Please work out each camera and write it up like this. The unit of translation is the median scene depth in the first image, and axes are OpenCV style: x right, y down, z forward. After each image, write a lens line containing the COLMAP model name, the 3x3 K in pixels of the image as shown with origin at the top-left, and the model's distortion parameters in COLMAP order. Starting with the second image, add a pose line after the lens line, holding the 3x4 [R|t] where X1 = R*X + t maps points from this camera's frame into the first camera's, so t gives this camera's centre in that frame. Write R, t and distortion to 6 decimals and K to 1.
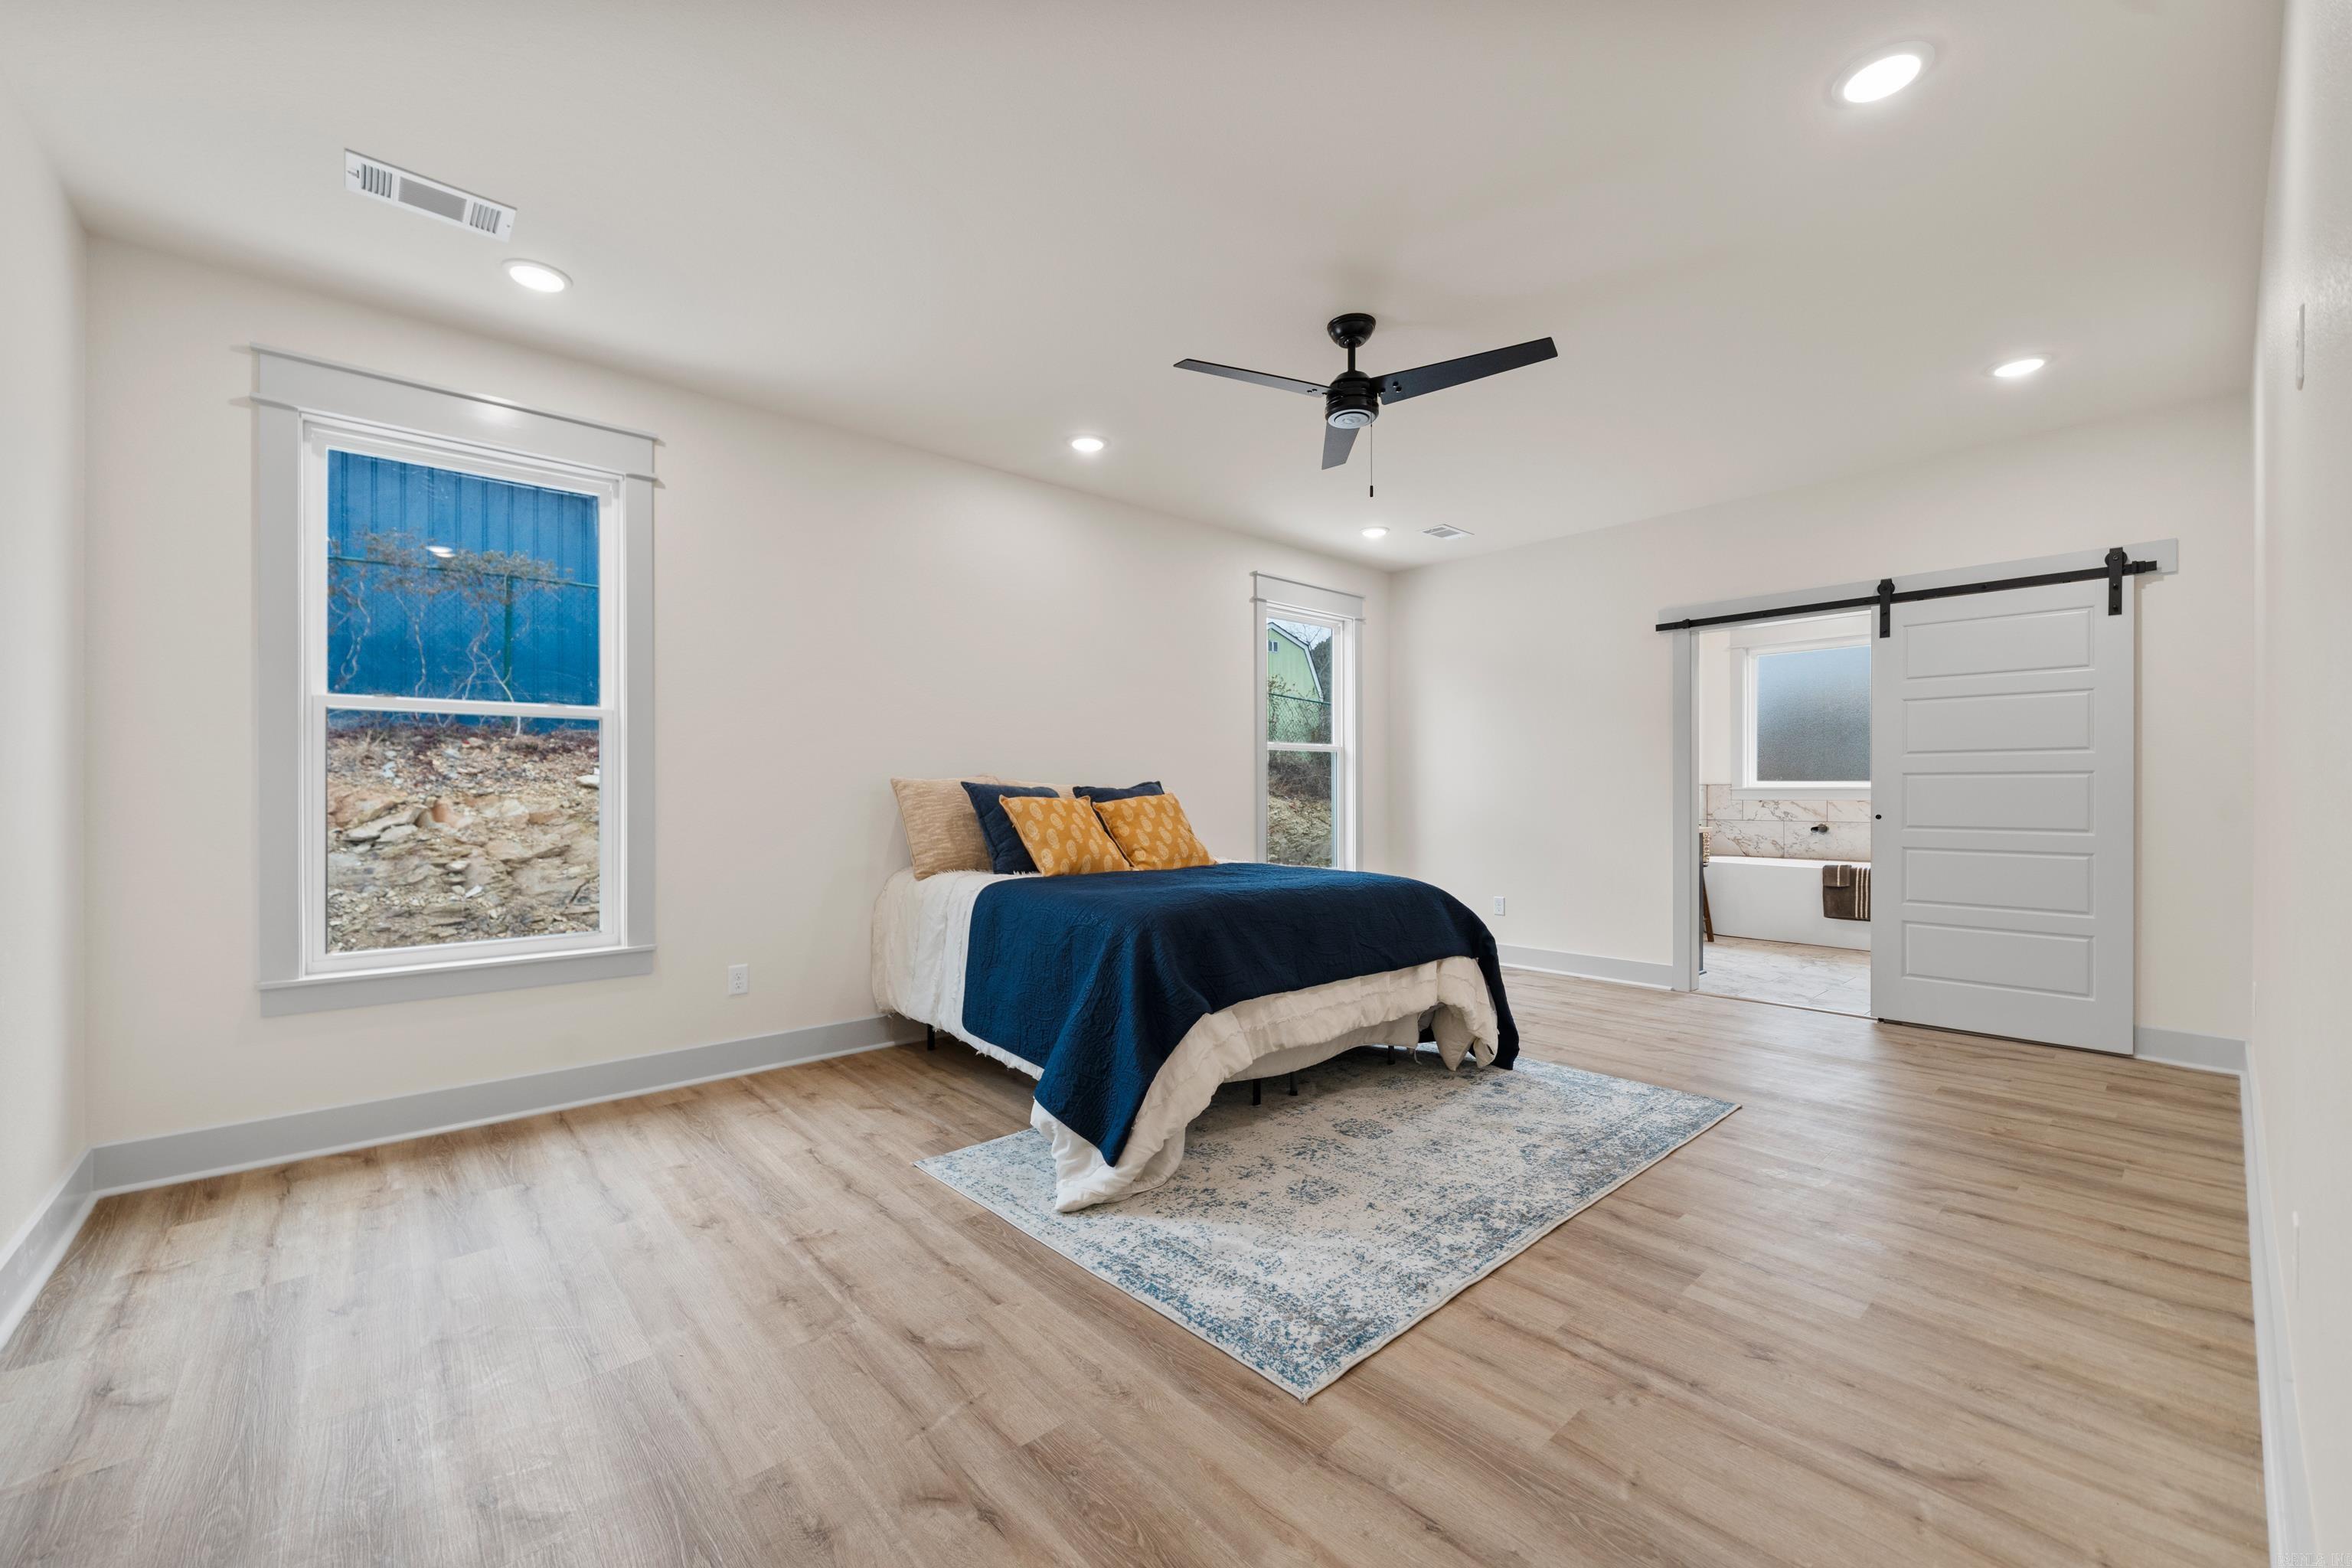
lens RADIAL K [[920.6, 0, 1174.8], [0, 920.6, 791.5], [0, 0, 1]] dist [-0.002612, -0.000090]
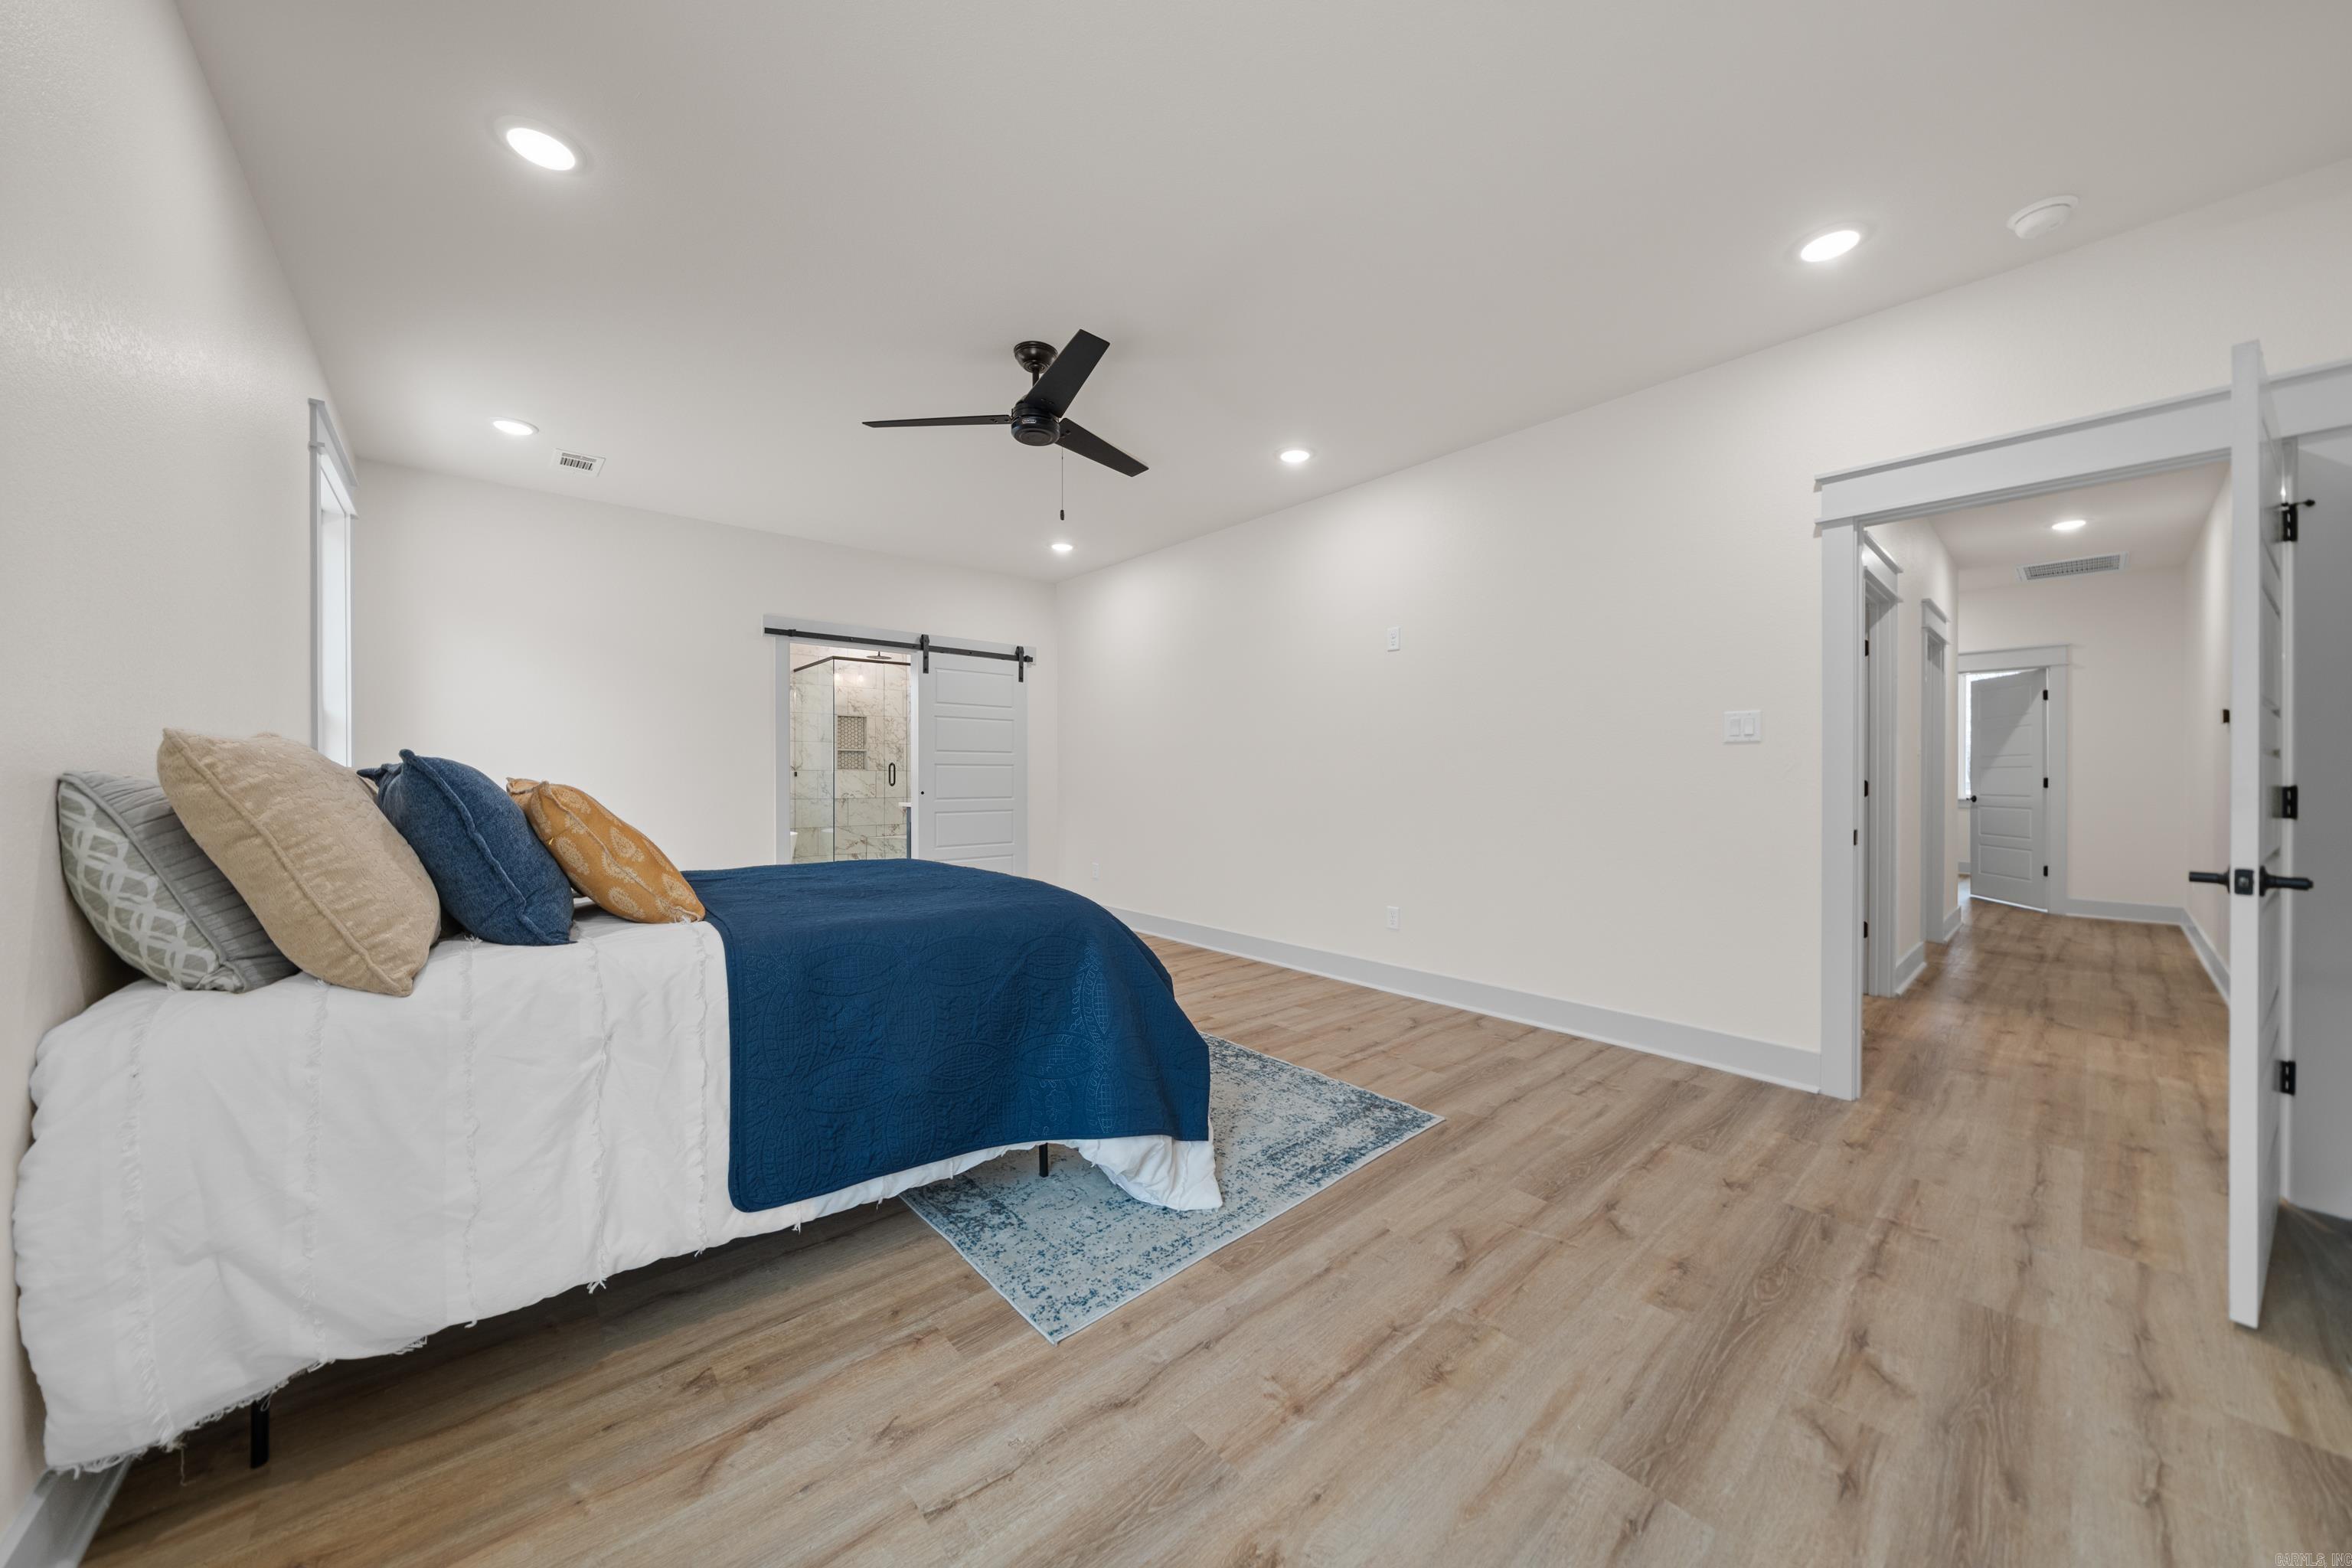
lens RADIAL K [[807.7, 0, 1176.0], [0, 807.7, 784.0], [0, 0, 1]] dist [-0.008102, -0.000056]
pose [[0.008136, -0.009152, 0.999925, -1.046783], [-0.000006, 0.999958, 0.009153, 0.002197], [-0.999967, -0.000081, 0.008135, 1.116659]]
